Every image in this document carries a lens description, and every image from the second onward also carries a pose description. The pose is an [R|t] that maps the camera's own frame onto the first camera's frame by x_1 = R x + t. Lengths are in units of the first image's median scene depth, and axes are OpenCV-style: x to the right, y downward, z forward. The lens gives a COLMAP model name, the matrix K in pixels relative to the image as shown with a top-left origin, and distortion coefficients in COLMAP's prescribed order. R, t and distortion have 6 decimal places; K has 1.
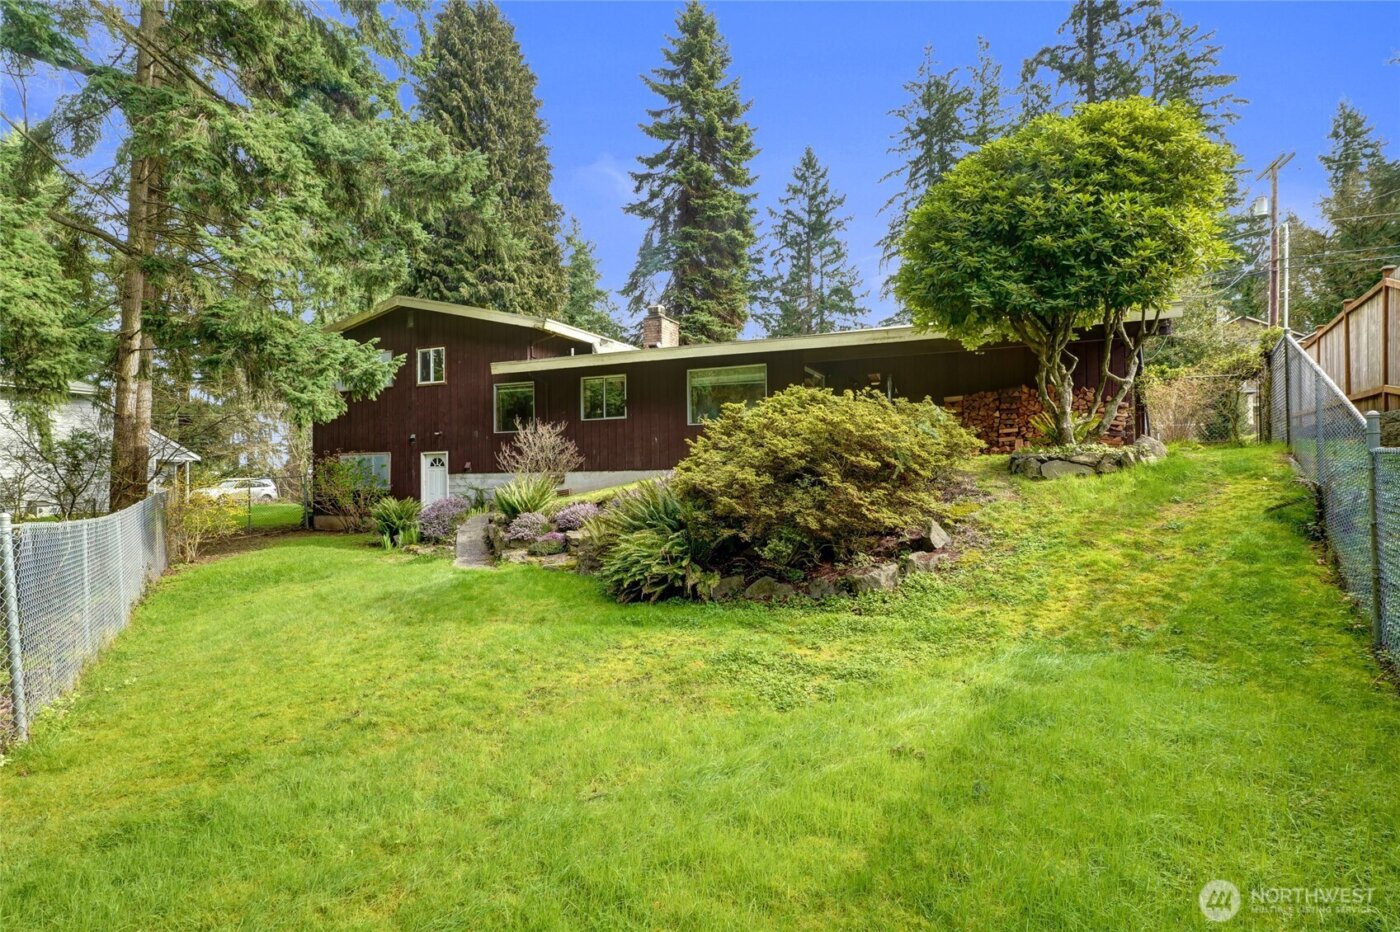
lens RADIAL K [[738.5, 0, 701.5], [0, 738.5, 471.5], [0, 0, 1]] dist [-0.002441, 0.000527]
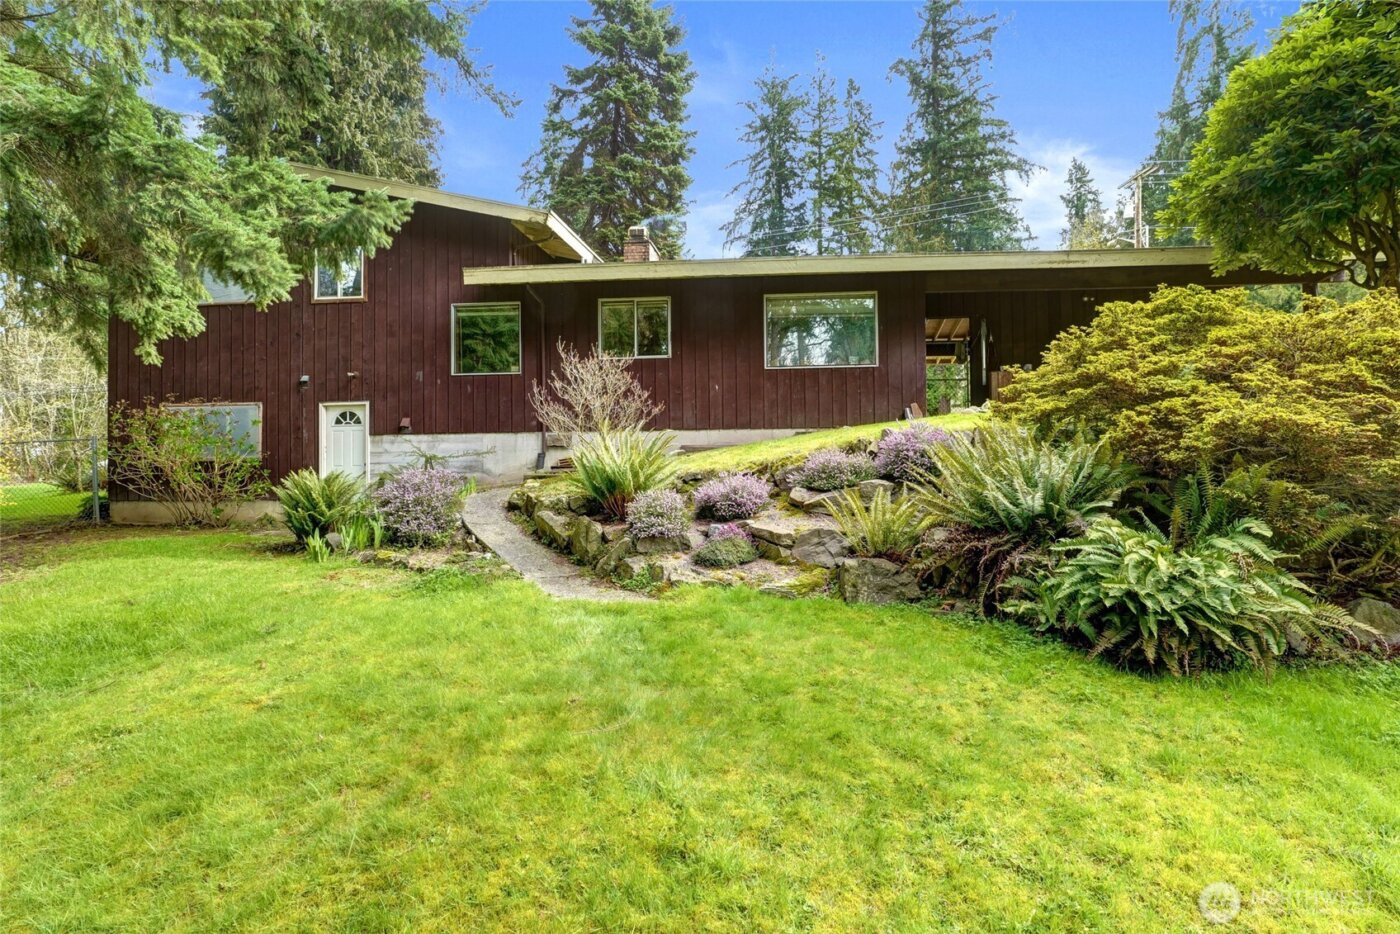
lens RADIAL K [[673.7, 0, 732.6], [0, 673.7, 446.1], [0, 0, 1]] dist [-0.021175, 0.000350]
pose [[0.941422, -0.000011, 0.337231, -0.233980], [0.000561, 0.999999, -0.001534, 0.013956], [-0.337230, 0.001634, 0.941421, 0.313011]]
